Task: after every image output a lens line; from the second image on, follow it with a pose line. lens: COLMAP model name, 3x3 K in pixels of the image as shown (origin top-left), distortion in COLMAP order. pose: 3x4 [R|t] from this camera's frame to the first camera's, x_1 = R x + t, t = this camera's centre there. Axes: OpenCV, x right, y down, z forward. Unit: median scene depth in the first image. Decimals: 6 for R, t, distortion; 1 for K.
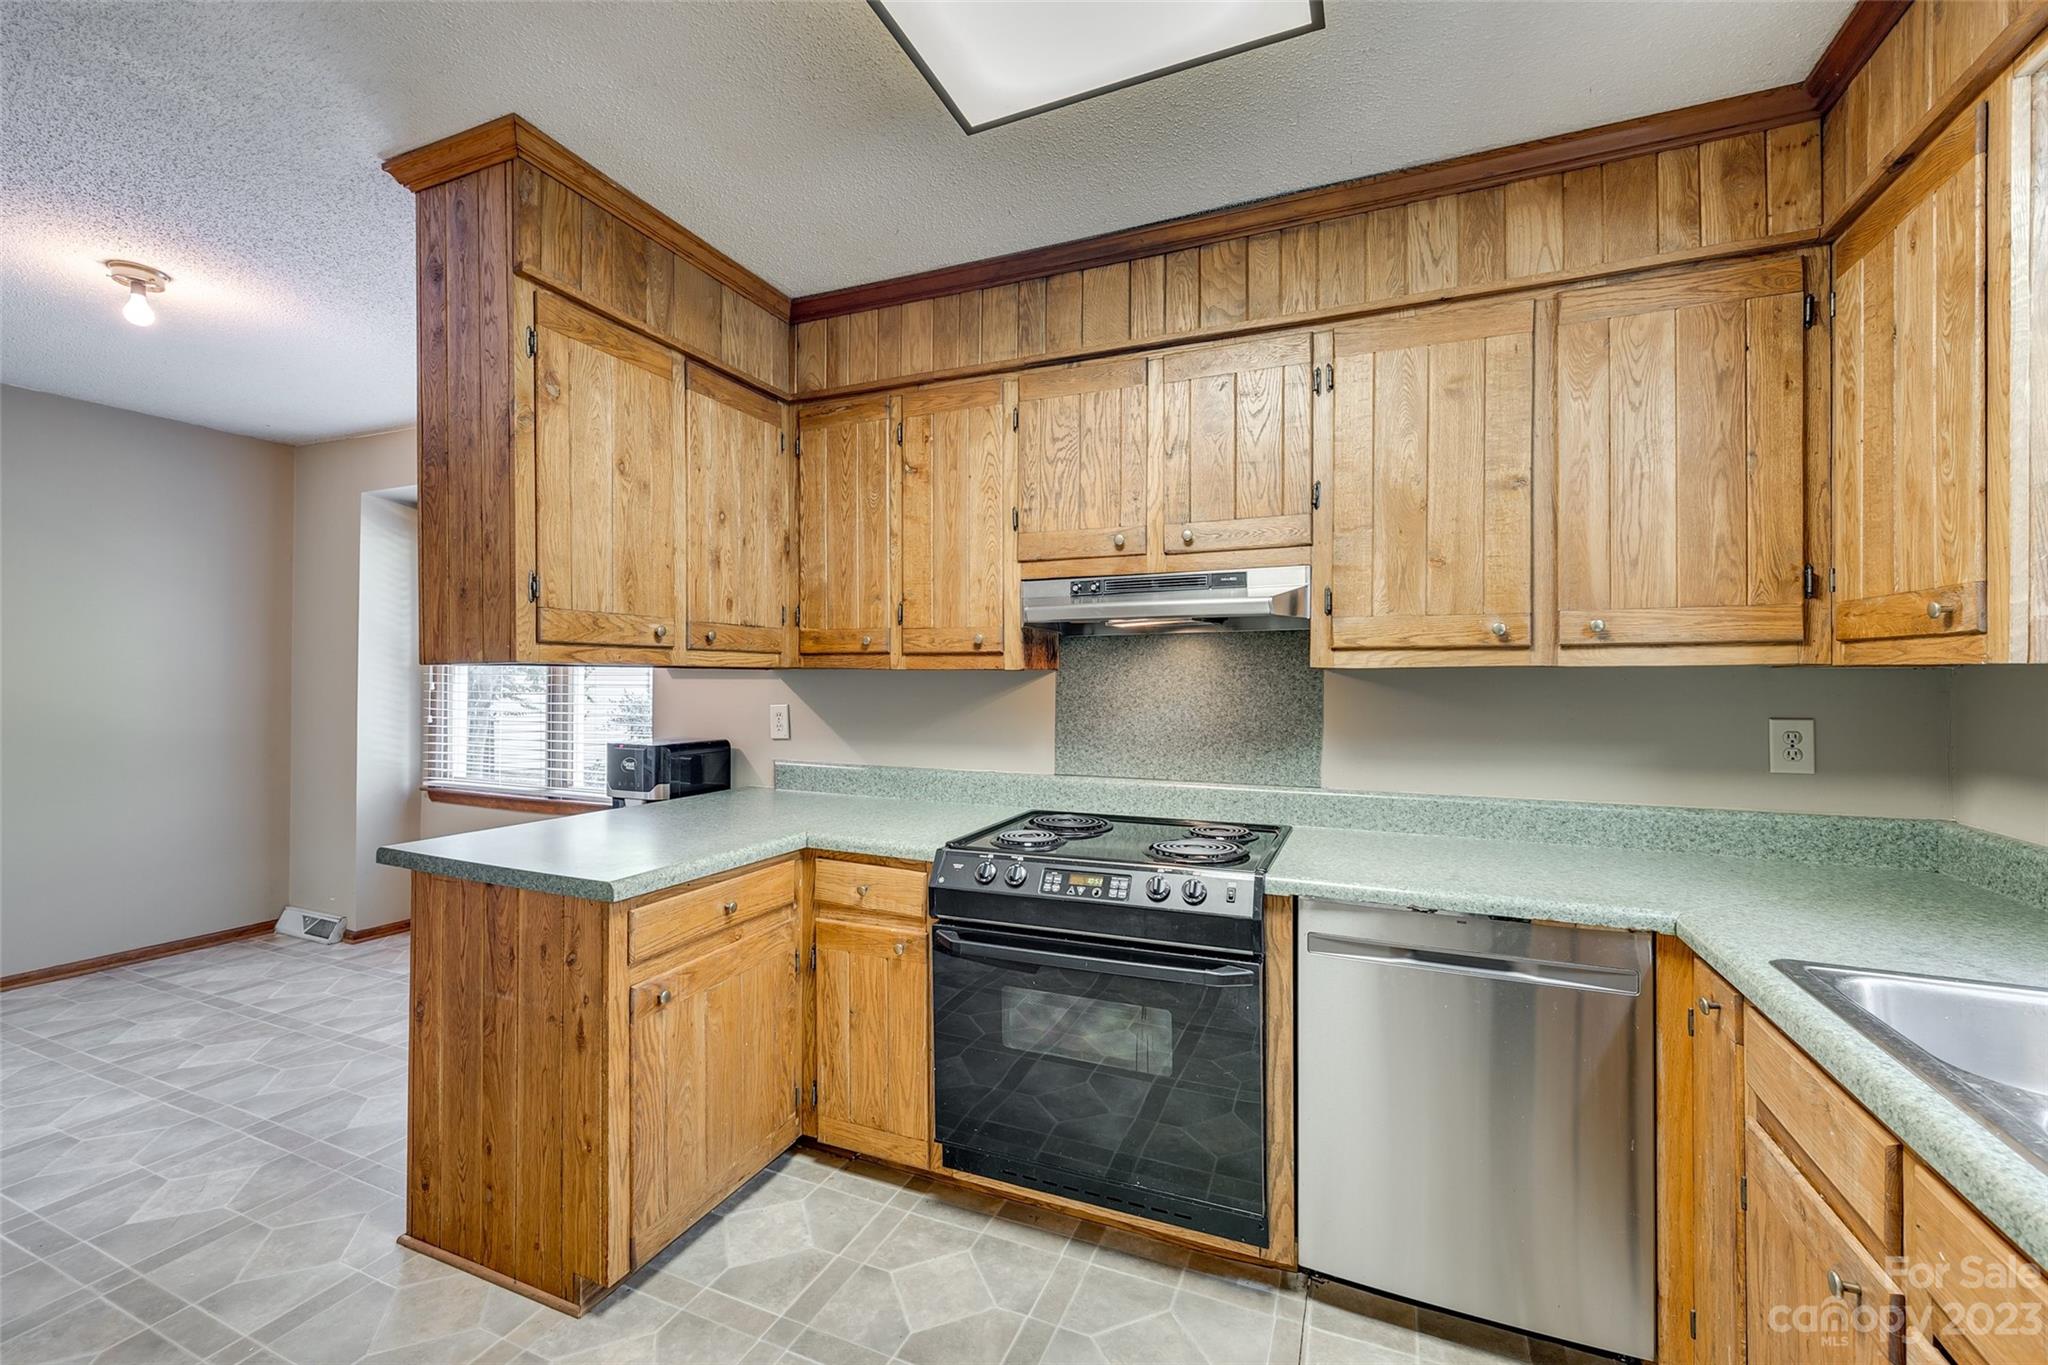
lens RADIAL K [[822.2, 0, 1030.1], [0, 822.2, 678.8], [0, 0, 1]] dist [-0.005528, 0.000612]
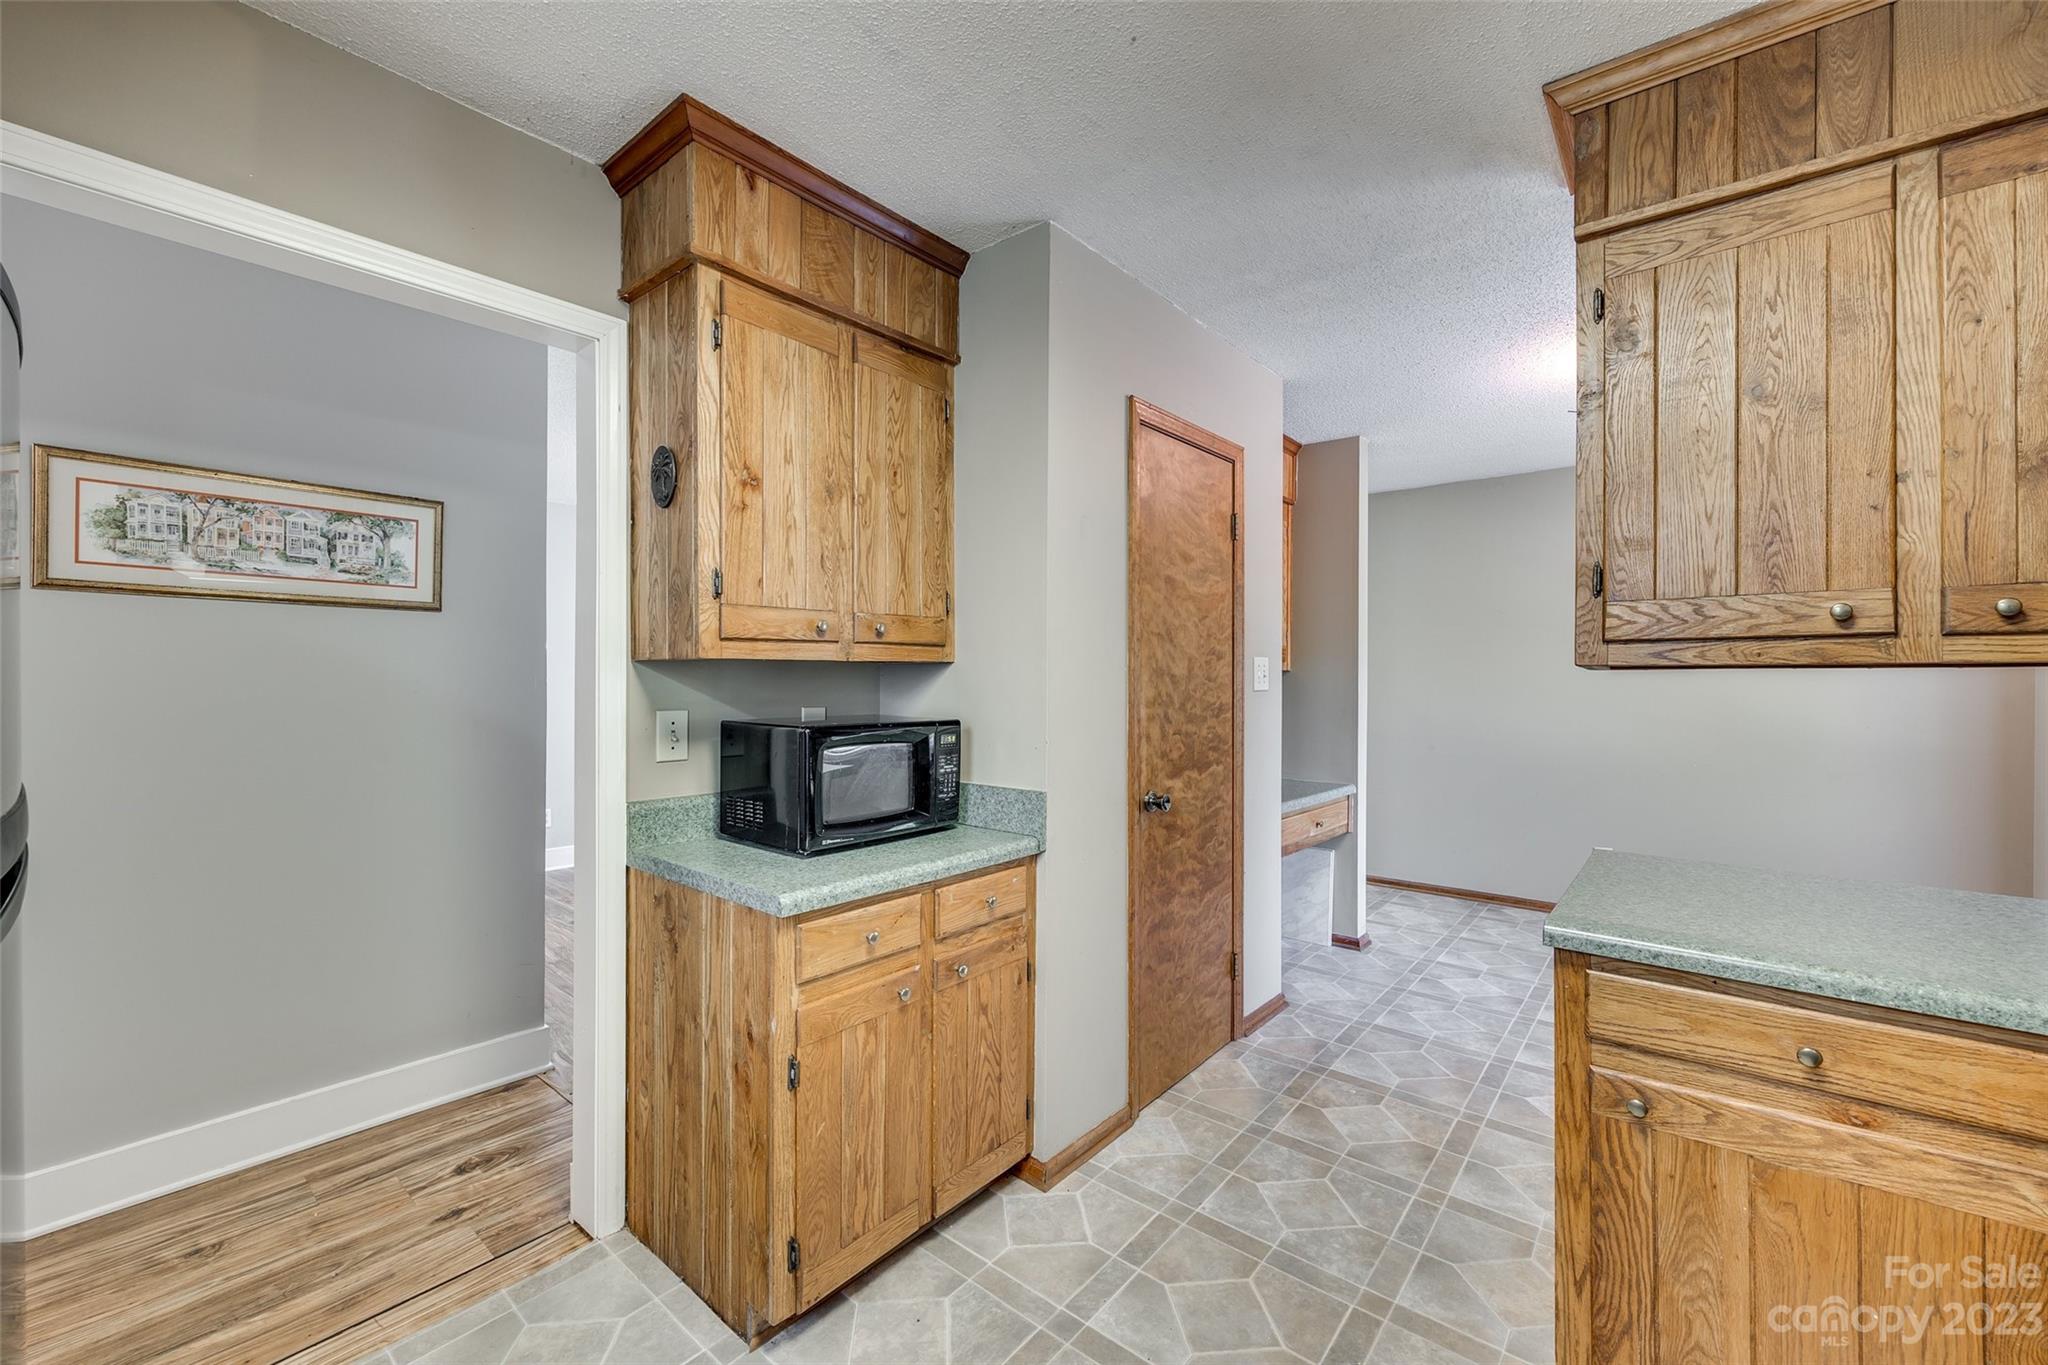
lens RADIAL K [[822.2, 0, 1022.0], [0, 822.2, 680.4], [0, 0, 1]] dist [-0.005528, 0.000612]
pose [[-0.297192, -0.002353, -0.954815, 0.406800], [-0.006431, 0.999979, -0.000463, 0.001932], [0.954796, 0.006003, -0.297201, 0.636785]]
